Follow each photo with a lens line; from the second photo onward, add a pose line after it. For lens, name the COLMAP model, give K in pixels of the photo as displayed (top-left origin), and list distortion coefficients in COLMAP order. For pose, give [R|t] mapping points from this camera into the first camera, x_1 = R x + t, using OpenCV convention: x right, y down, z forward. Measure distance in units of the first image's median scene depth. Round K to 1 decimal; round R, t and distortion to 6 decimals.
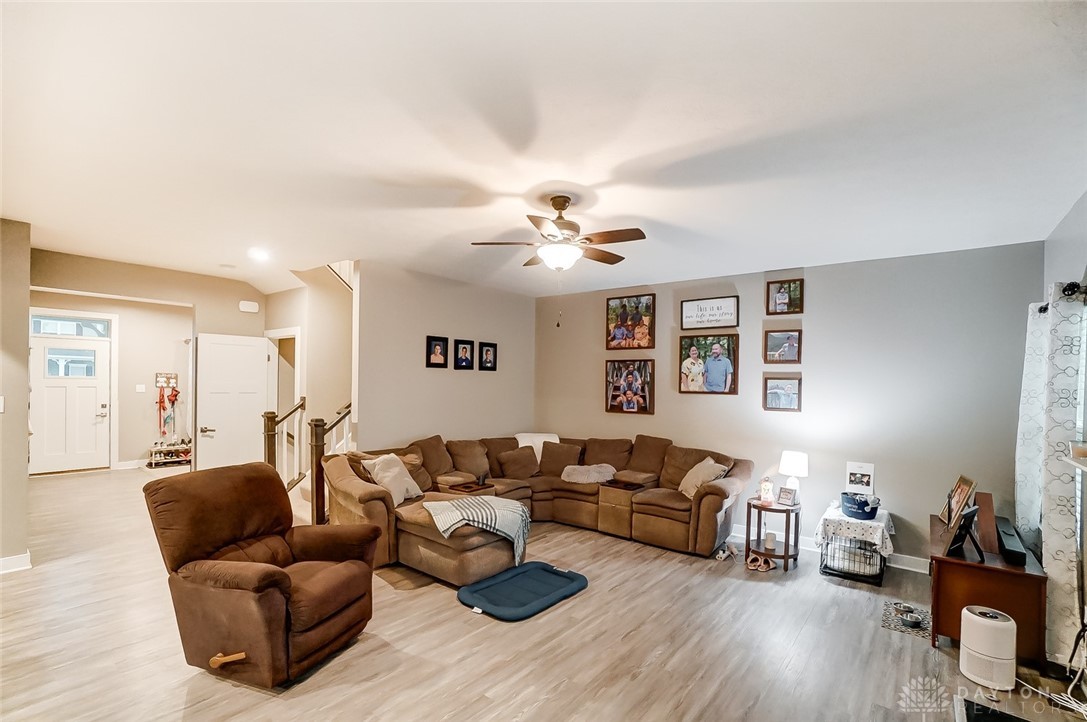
lens RADIAL K [[488.0, 0, 530.4], [0, 488.0, 387.1], [0, 0, 1]] dist [-0.061097, 0.021367]
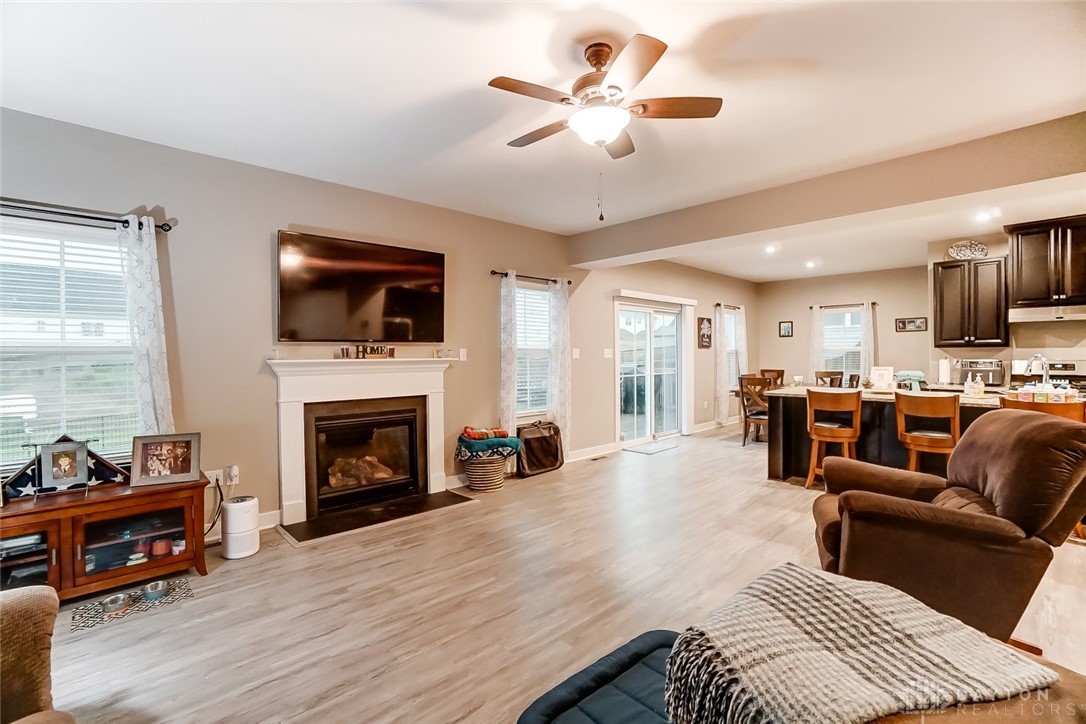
lens RADIAL K [[487.6, 0, 532.7], [0, 487.6, 355.6], [0, 0, 1]] dist [-0.061097, 0.021367]
pose [[-0.992782, -0.011520, 0.119379, 0.039874], [-0.010278, 0.999887, 0.011012, 0.043800], [-0.119493, 0.009706, -0.992788, 1.019511]]
